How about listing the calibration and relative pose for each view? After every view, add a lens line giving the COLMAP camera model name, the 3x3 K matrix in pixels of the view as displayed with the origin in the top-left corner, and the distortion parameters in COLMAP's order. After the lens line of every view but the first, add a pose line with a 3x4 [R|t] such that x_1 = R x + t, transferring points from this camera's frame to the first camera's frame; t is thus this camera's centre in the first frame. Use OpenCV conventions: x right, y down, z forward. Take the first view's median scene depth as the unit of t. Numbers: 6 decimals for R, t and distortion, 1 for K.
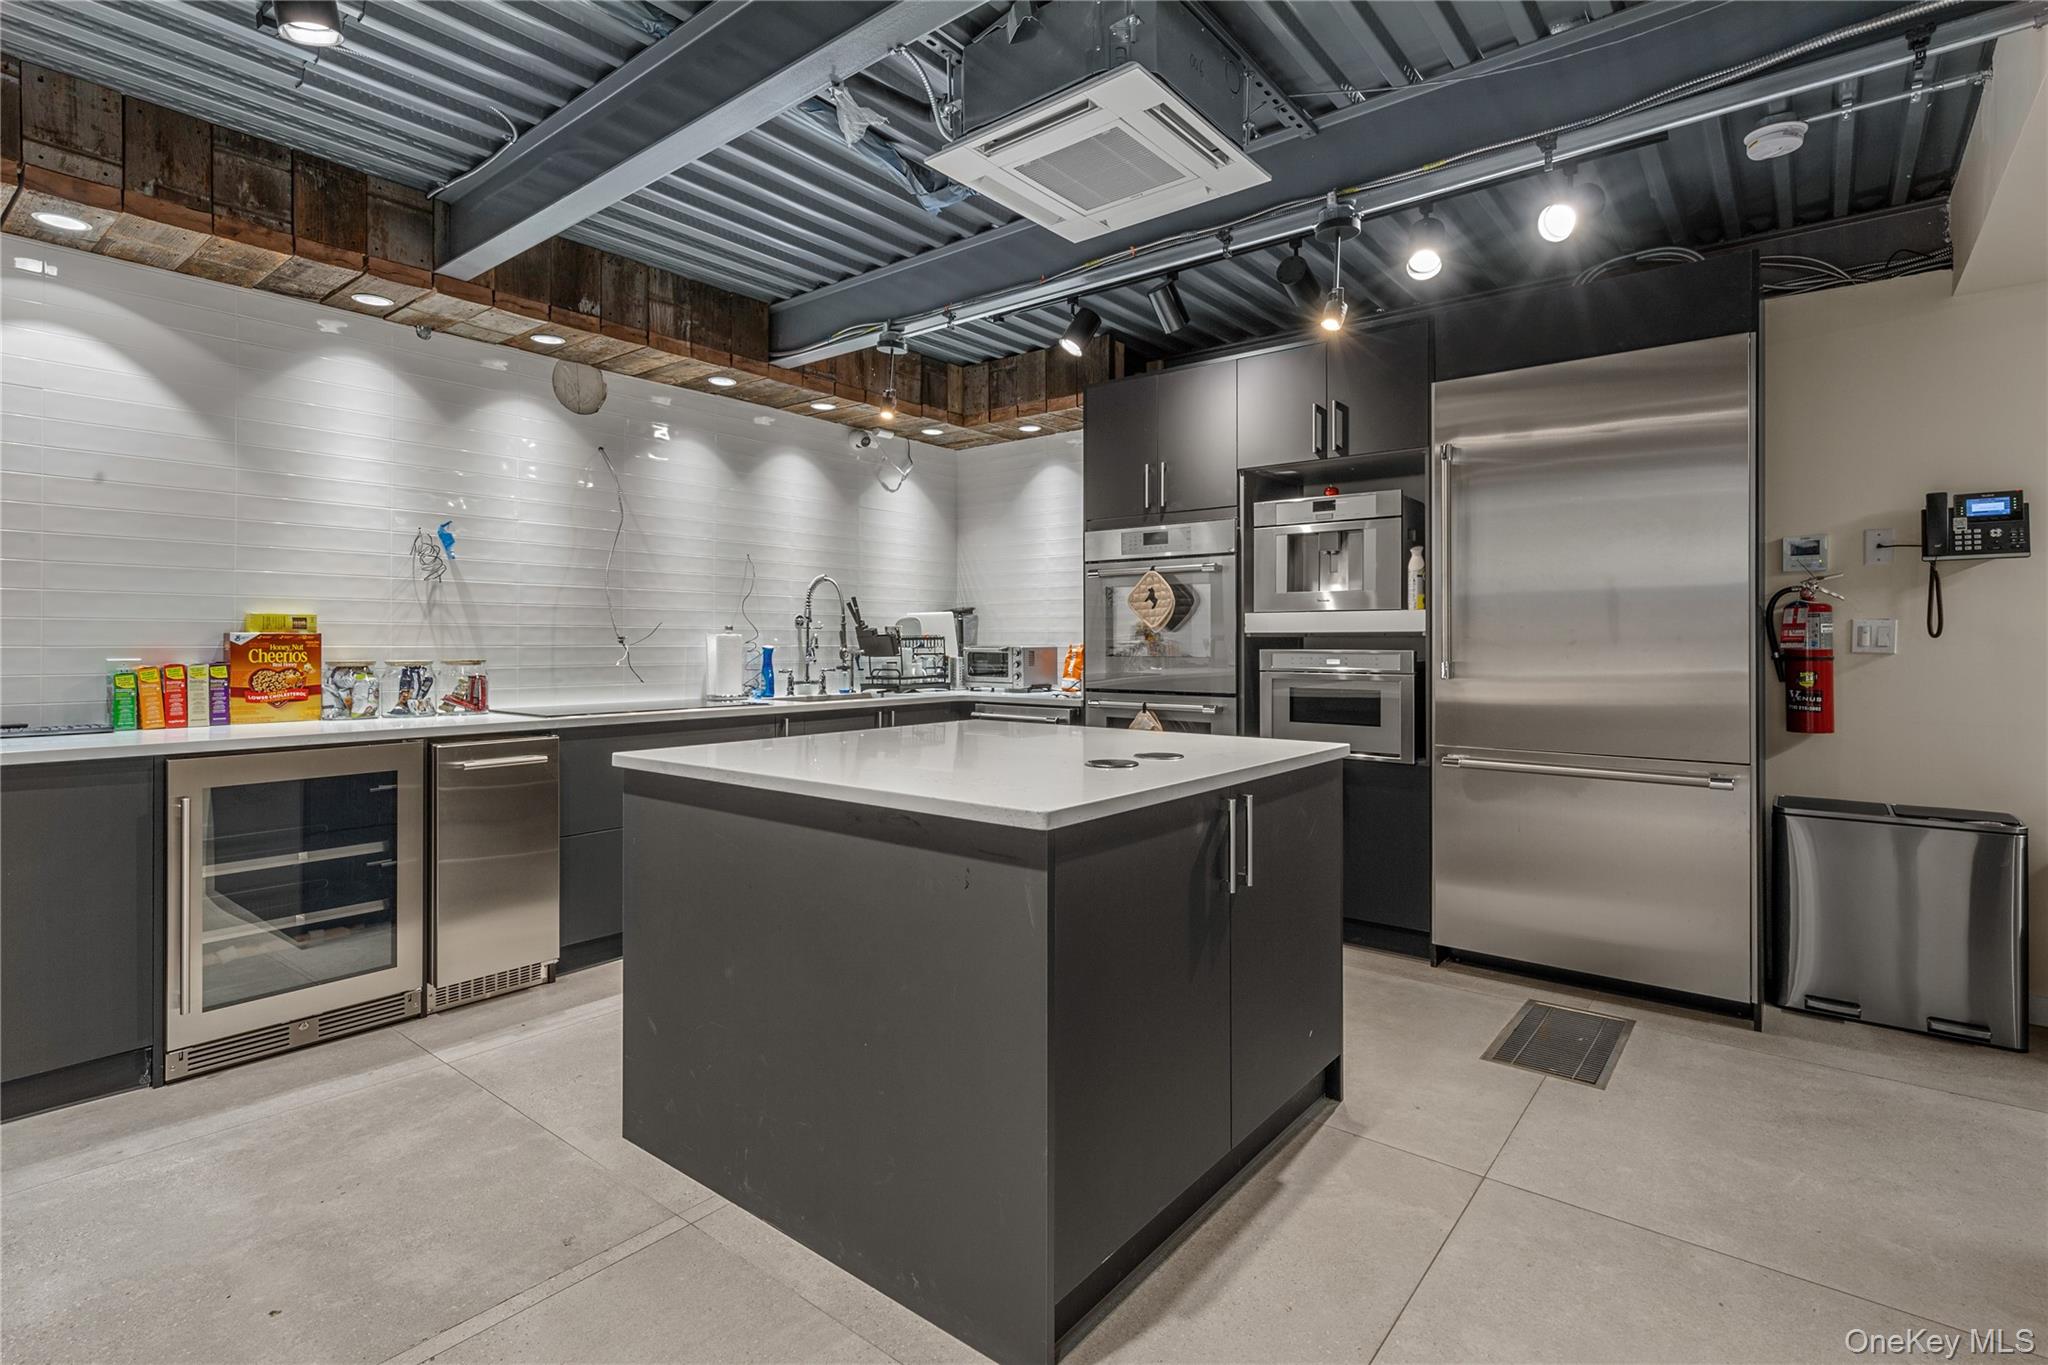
lens RADIAL K [[968.3, 0, 1044.1], [0, 968.3, 638.6], [0, 0, 1]] dist [0.012976, -0.000139]
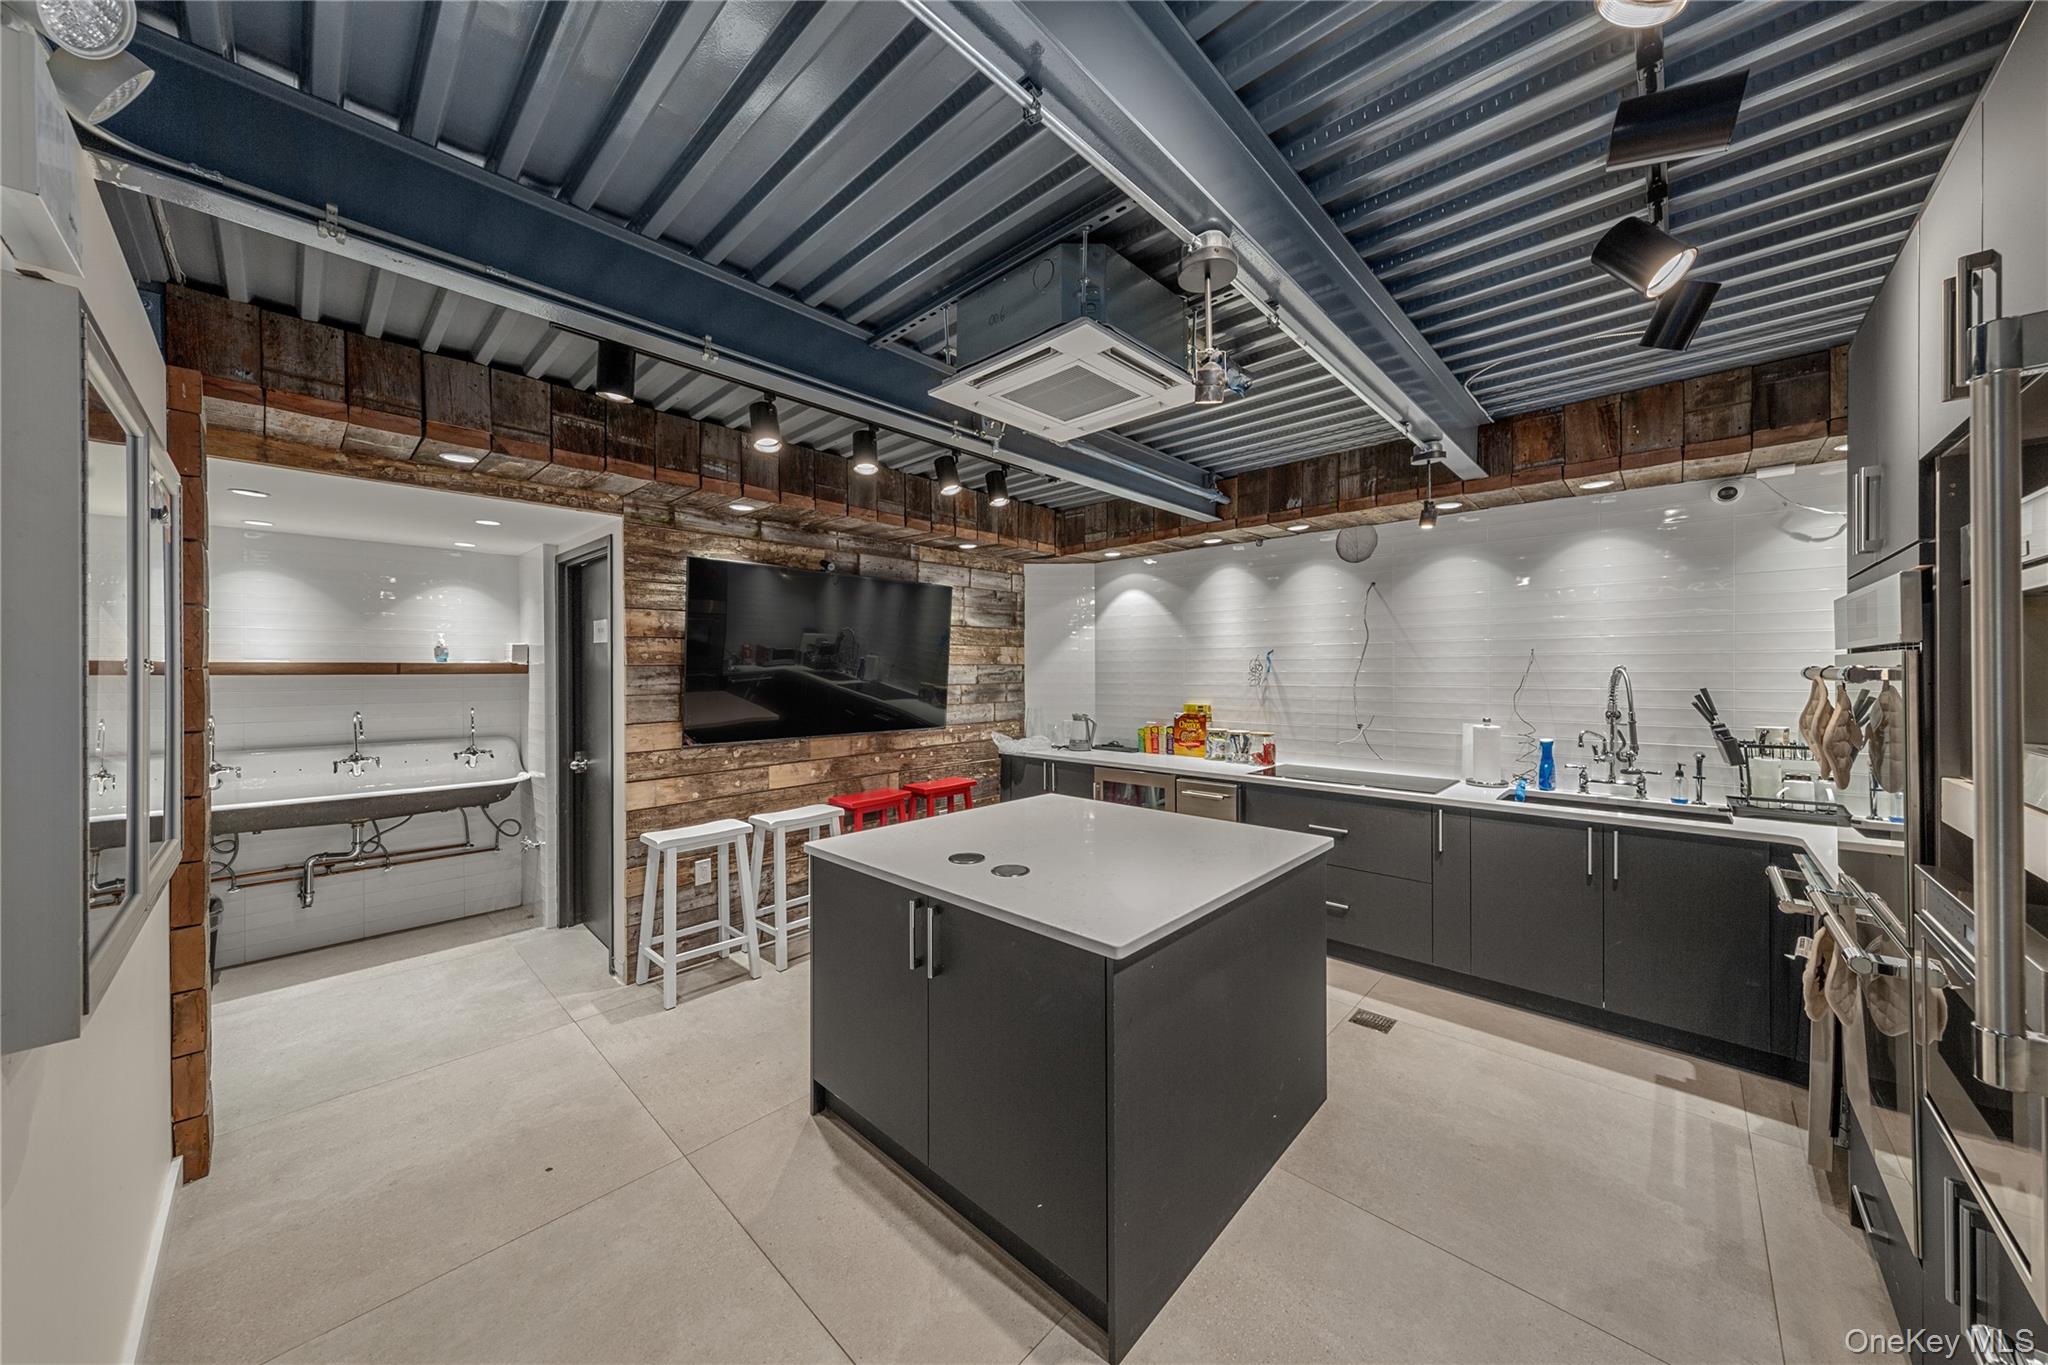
lens RADIAL K [[696.4, 0, 1024.6], [0, 696.4, 672.6], [0, 0, 1]] dist [-0.001195, -0.000041]
pose [[-0.086179, 0.002501, -0.996277, 0.635496], [0.004887, 0.999986, 0.002088, -0.086575], [0.996268, -0.004689, -0.086190, 0.684241]]
